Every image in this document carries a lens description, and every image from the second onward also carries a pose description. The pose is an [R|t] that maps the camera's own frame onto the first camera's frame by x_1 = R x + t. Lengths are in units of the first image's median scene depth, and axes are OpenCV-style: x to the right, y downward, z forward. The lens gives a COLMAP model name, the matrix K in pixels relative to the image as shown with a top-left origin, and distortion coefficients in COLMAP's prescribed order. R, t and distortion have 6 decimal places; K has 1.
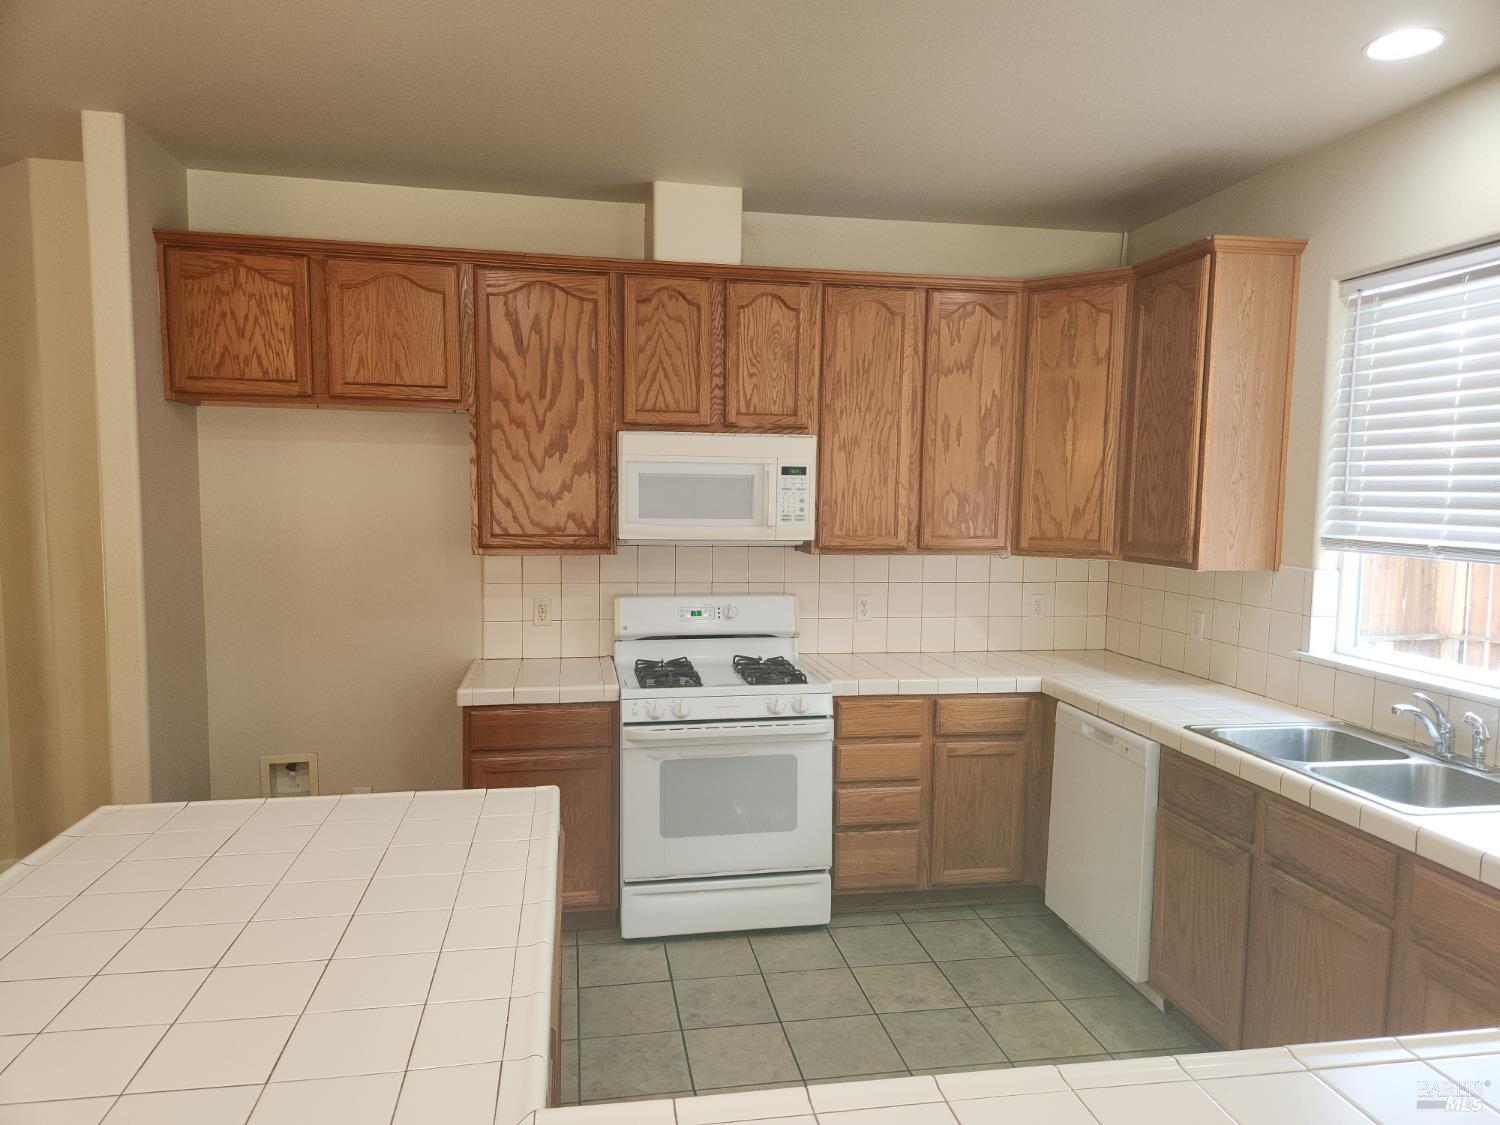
lens RADIAL K [[999.6, 0, 750.4], [0, 999.6, 573.3], [0, 0, 1]] dist [0.075225, -0.058643]
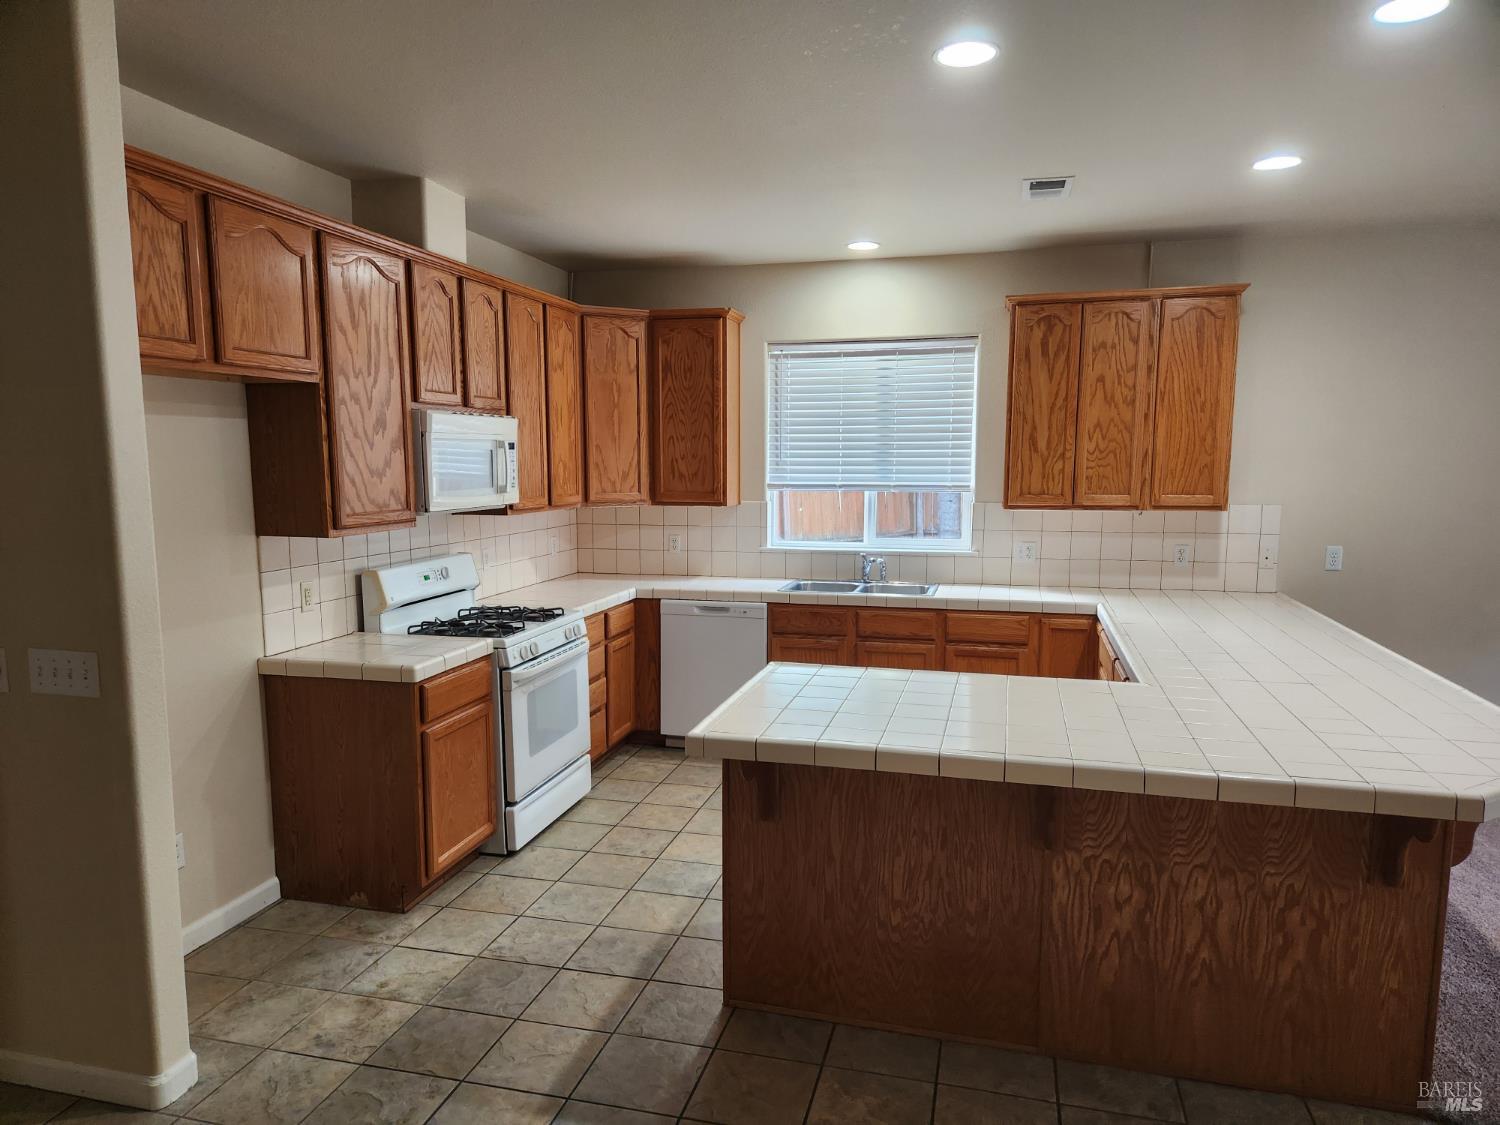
lens RADIAL K [[999.6, 0, 746.5], [0, 999.6, 577.0], [0, 0, 1]] dist [0.075225, -0.058643]
pose [[0.420207, -0.124245, 0.898882, -0.984186], [0.082767, 0.991701, 0.098383, -0.043530], [-0.903646, 0.033057, 0.427003, 0.240909]]
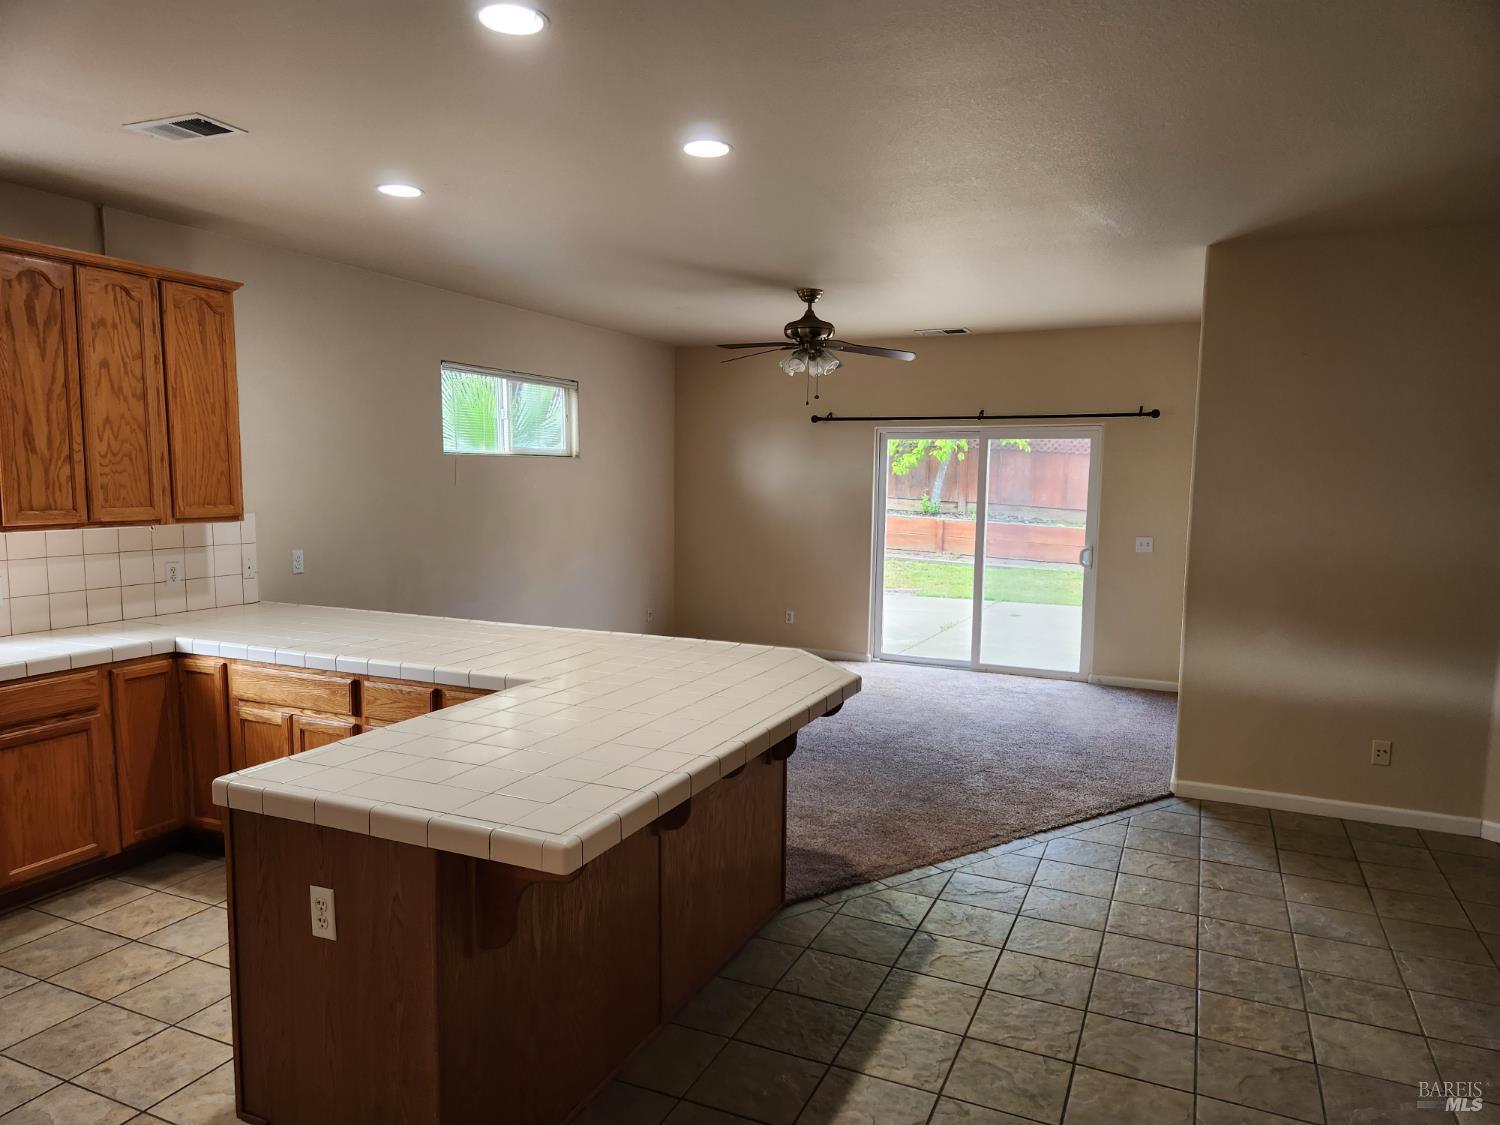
lens RADIAL K [[999.6, 0, 743.1], [0, 999.6, 582.6], [0, 0, 1]] dist [0.075225, -0.058643]
pose [[-0.820620, -0.089634, 0.564401, -0.732903], [0.022780, 0.981707, 0.189029, -0.096994], [-0.571020, 0.167978, -0.803567, 0.930276]]
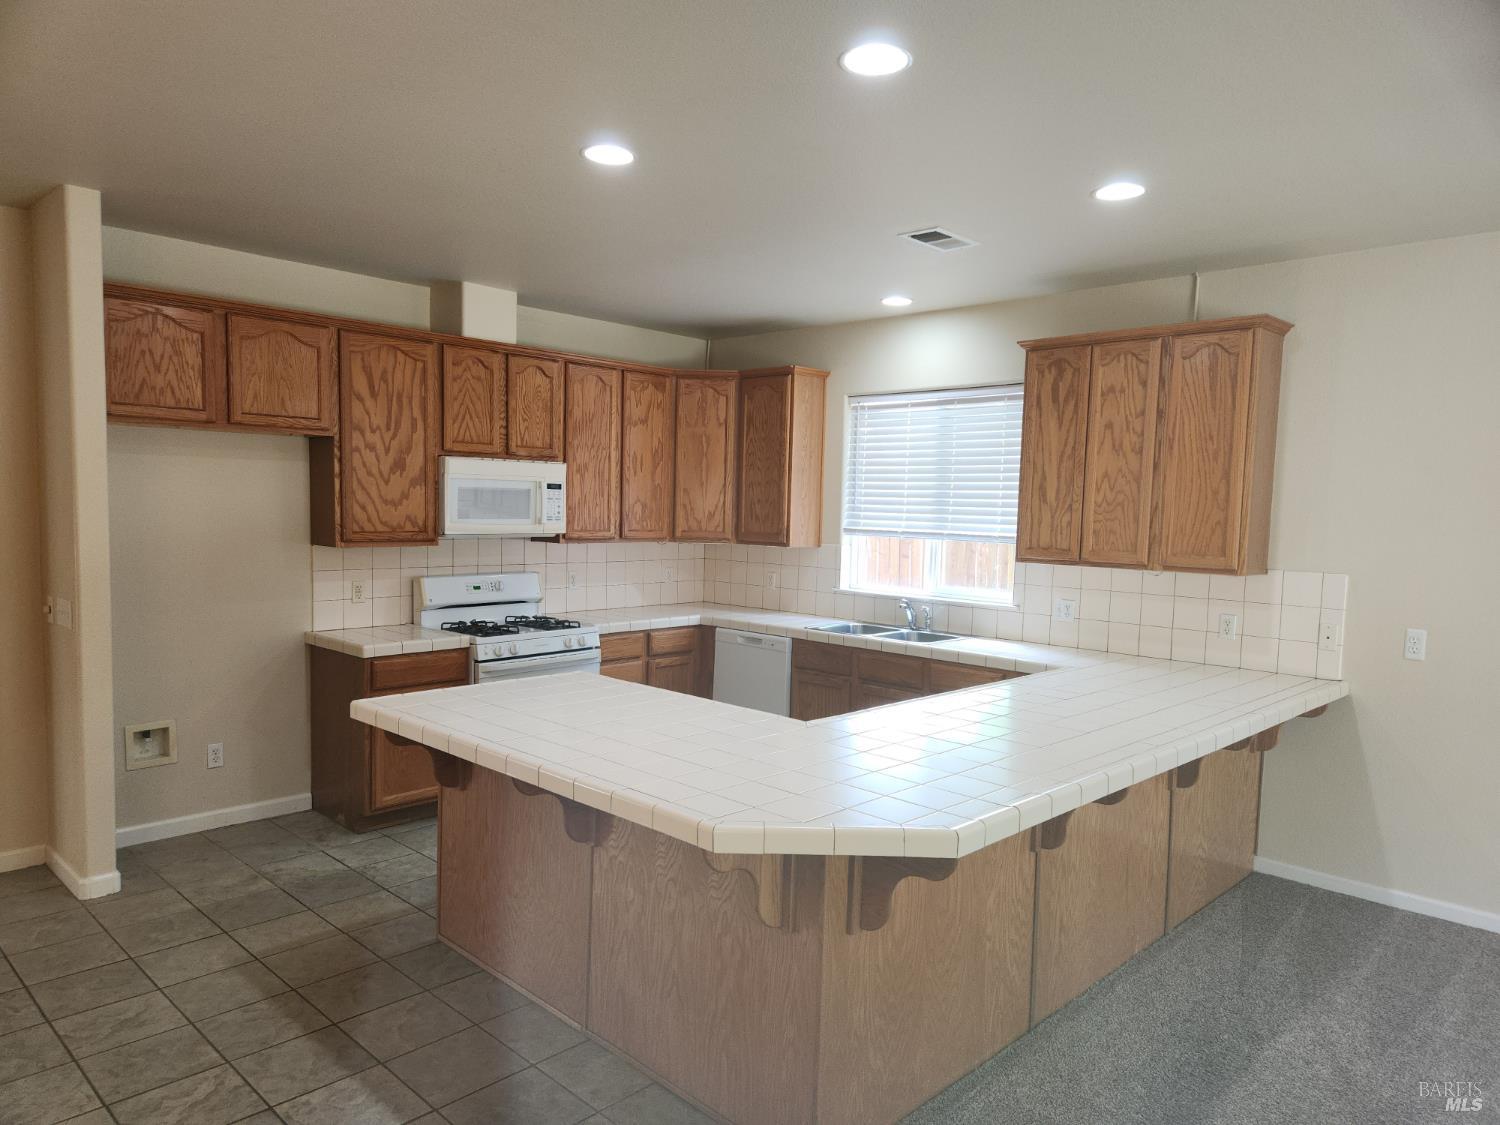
lens RADIAL K [[999.6, 0, 751.8], [0, 999.6, 574.4], [0, 0, 1]] dist [0.075225, -0.058643]
pose [[0.810034, -0.036744, 0.585231, -0.616201], [0.035944, 0.999269, 0.012989, 0.019036], [-0.585281, 0.010514, 0.810762, -0.384592]]
